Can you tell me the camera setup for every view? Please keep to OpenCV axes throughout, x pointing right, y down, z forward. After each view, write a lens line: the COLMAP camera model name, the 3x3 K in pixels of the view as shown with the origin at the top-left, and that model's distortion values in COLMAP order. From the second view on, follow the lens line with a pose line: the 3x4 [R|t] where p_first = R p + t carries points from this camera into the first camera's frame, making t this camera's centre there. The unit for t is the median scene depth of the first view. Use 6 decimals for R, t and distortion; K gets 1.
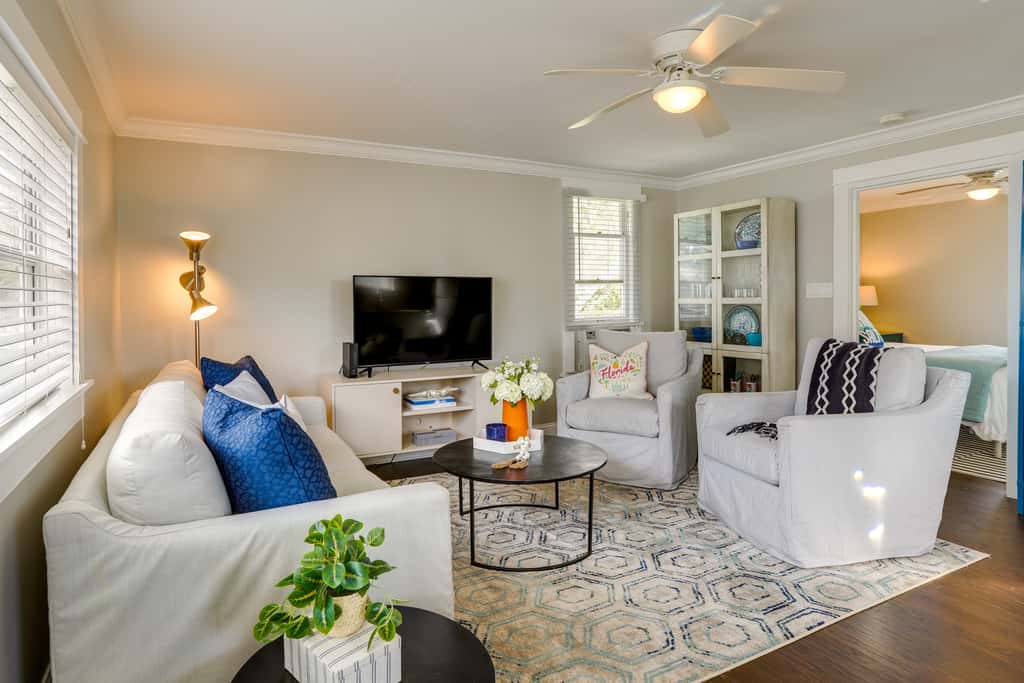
lens RADIAL K [[578.4, 0, 510.7], [0, 578.4, 289.7], [0, 0, 1]] dist [0.001262, 0.000845]
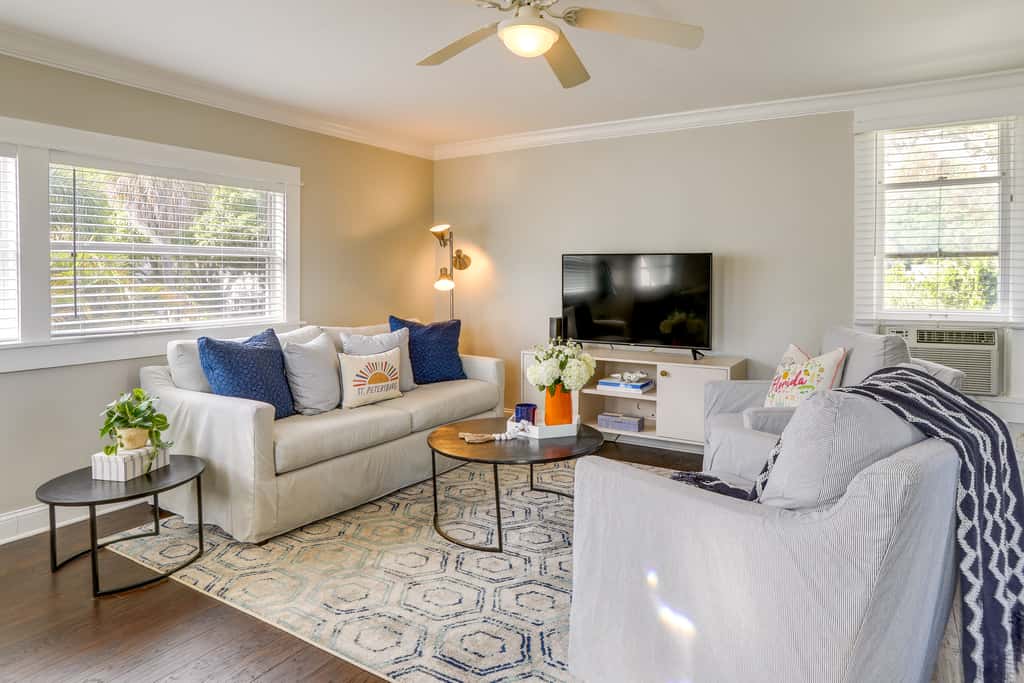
lens RADIAL K [[607.1, 0, 514.1], [0, 607.1, 277.1], [0, 0, 1]] dist [-0.041791, 0.002209]
pose [[0.503405, 0.010923, -0.863981, 1.052207], [0.001511, 0.999907, 0.013522, 0.003183], [0.864049, -0.008113, 0.503342, 0.575065]]
